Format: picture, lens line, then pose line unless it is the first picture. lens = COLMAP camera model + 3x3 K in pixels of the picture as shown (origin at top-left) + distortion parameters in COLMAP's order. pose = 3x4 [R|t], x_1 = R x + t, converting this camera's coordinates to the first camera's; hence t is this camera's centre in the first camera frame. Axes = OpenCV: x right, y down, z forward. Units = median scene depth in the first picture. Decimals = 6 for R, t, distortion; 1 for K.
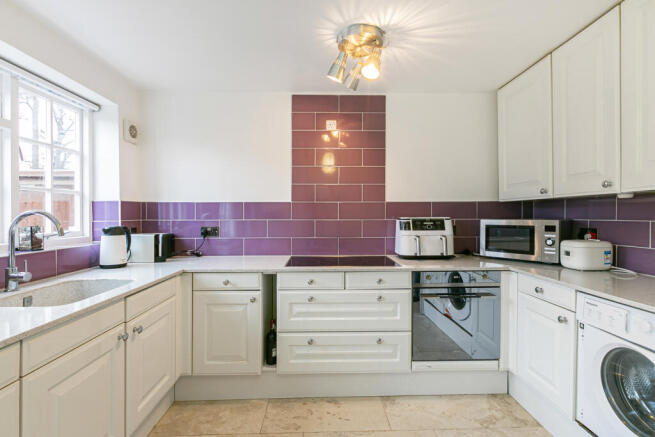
lens RADIAL K [[314.3, 0, 326.0], [0, 314.3, 217.2], [0, 0, 1]] dist [-0.011946, 0.001727]
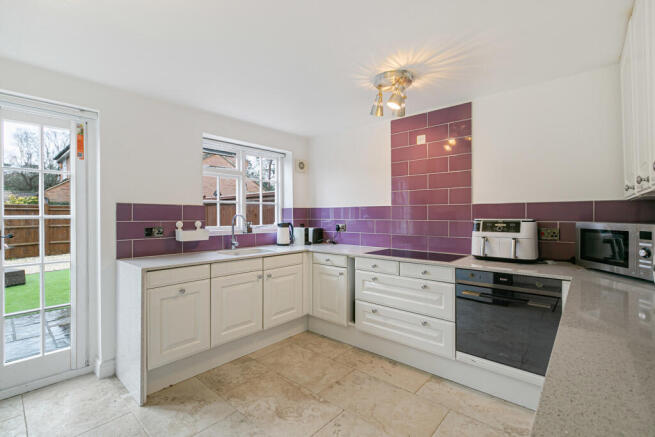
lens RADIAL K [[298.5, 0, 320.4], [0, 298.5, 217.9], [0, 0, 1]] dist [-0.000006, -0.000214]
pose [[0.720070, 0.006275, -0.693874, 0.645925], [-0.005452, 0.999979, 0.003386, -0.003711], [0.693880, 0.001345, 0.720089, -0.078723]]
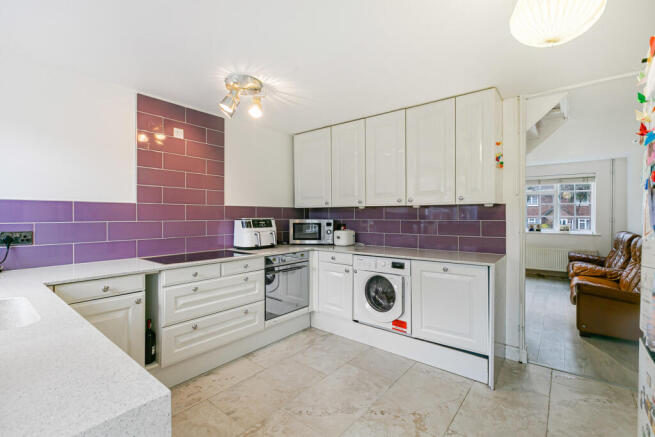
lens RADIAL K [[298.5, 0, 338.9], [0, 298.5, 218.3], [0, 0, 1]] dist [-0.000006, -0.000214]
pose [[0.623218, -0.004485, 0.782036, -0.552093], [0.003785, 0.999989, 0.002719, -0.001203], [-0.782039, 0.001266, 0.623228, -0.087495]]
